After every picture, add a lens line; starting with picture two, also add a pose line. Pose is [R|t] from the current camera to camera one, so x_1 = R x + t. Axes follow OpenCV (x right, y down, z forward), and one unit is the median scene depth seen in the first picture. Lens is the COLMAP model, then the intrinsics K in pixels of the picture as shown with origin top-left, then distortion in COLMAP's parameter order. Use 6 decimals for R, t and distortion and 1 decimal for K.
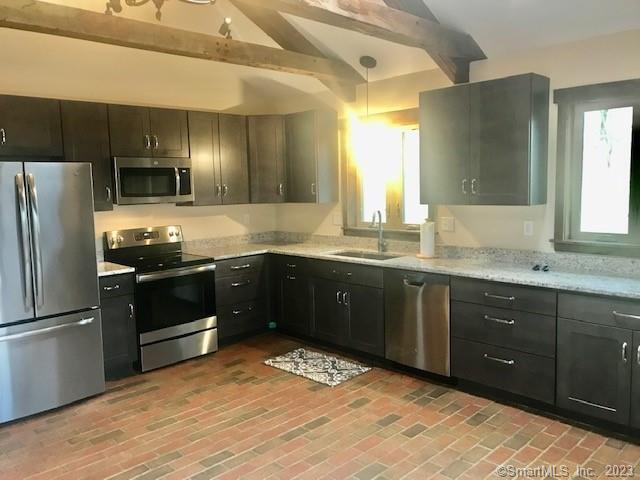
lens RADIAL K [[526.8, 0, 316.3], [0, 526.8, 239.2], [0, 0, 1]] dist [0.036204, -0.028900]
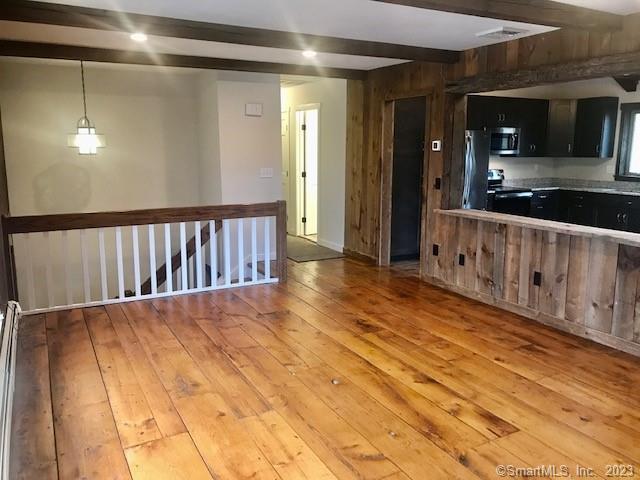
lens RADIAL K [[526.8, 0, 323.6], [0, 526.8, 232.9], [0, 0, 1]] dist [0.036204, -0.028900]
pose [[0.966567, 0.075493, -0.245050, -0.528936], [-0.061158, 0.995970, 0.065599, 0.133155], [0.249014, -0.048419, 0.967289, -0.979639]]
